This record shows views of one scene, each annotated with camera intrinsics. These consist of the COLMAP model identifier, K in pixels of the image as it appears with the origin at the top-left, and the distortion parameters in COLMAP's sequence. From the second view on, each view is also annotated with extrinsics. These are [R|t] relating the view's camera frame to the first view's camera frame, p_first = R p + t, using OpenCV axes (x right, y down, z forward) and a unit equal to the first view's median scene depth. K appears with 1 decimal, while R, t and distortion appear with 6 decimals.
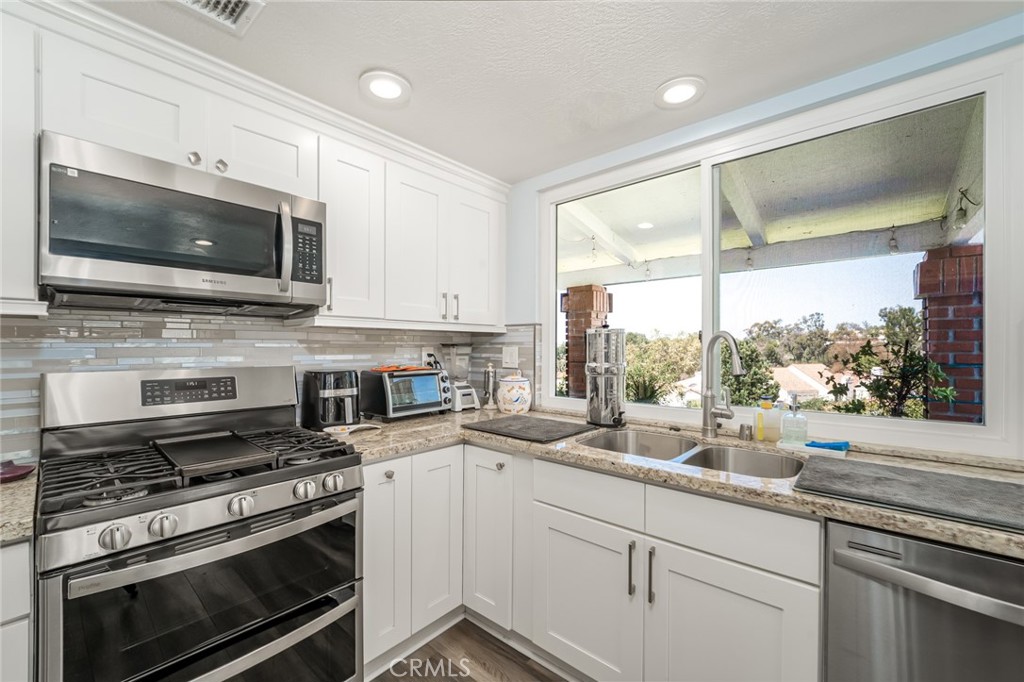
lens RADIAL K [[412.1, 0, 510.4], [0, 412.1, 346.6], [0, 0, 1]] dist [-0.007938, 0.000216]
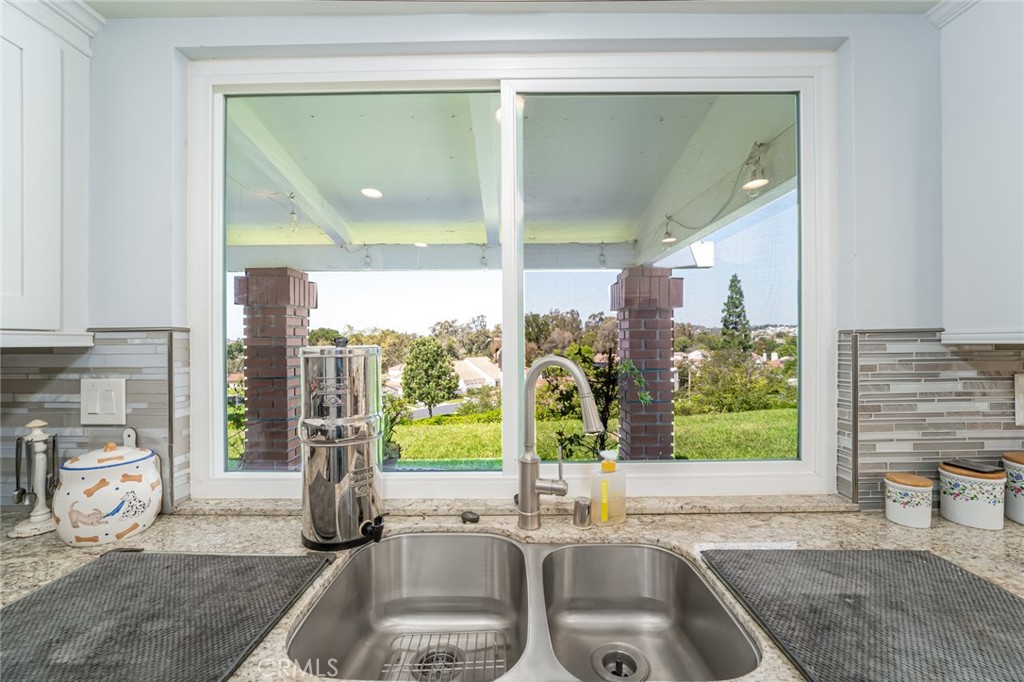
lens RADIAL K [[412.1, 0, 510.4], [0, 412.1, 346.6], [0, 0, 1]] dist [-0.007938, 0.000216]
pose [[0.757319, -0.009693, 0.652973, 0.044642], [0.003845, 0.999939, 0.010384, -0.035926], [-0.653033, -0.005353, 0.757310, 0.371261]]
